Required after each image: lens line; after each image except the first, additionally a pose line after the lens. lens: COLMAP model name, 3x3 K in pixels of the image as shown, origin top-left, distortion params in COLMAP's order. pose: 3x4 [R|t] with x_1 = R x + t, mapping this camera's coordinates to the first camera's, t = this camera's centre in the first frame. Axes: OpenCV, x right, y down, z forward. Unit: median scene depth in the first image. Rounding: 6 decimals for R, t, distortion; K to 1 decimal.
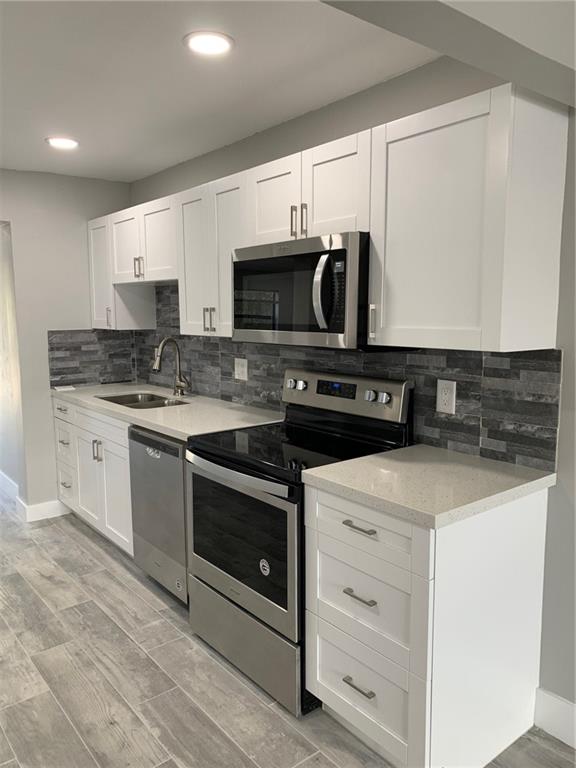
lens RADIAL K [[591.2, 0, 287.5], [0, 591.2, 385.0], [0, 0, 1]] dist [0.016621, 0.000691]
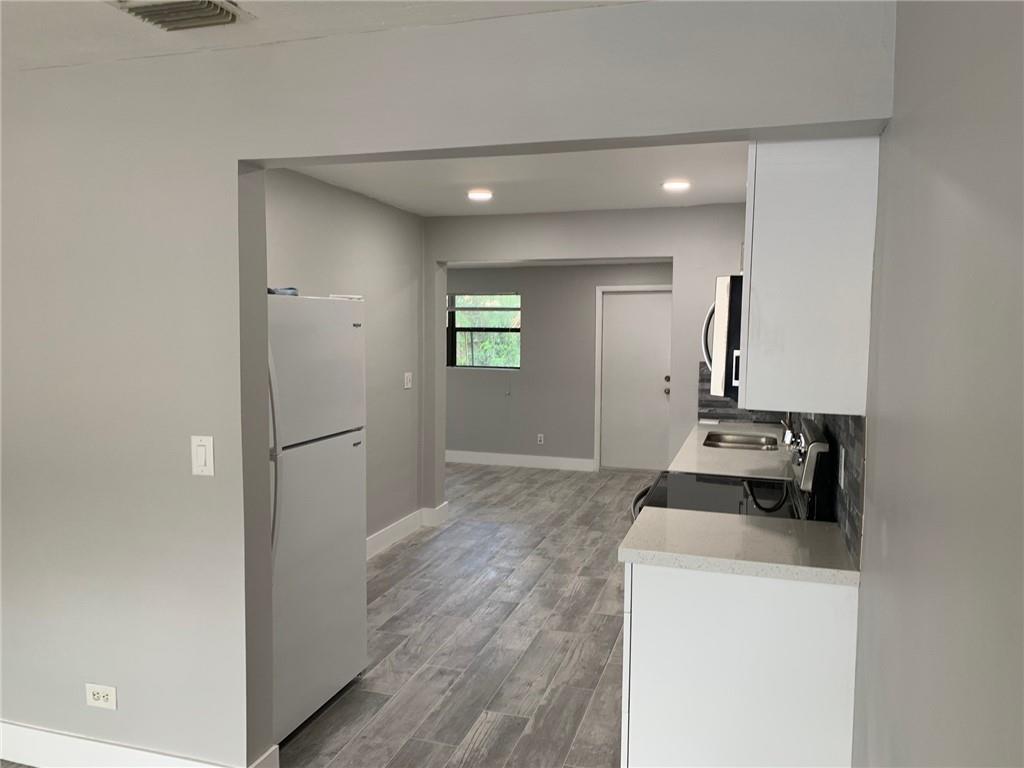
lens RADIAL K [[788.3, 0, 511.6], [0, 788.3, 384.6], [0, 0, 1]] dist [0.016621, 0.000691]
pose [[0.566657, 0.076806, -0.820366, 0.860728], [-0.122139, 0.992476, 0.008553, -0.044674], [0.814851, 0.095352, 0.571775, -0.011209]]
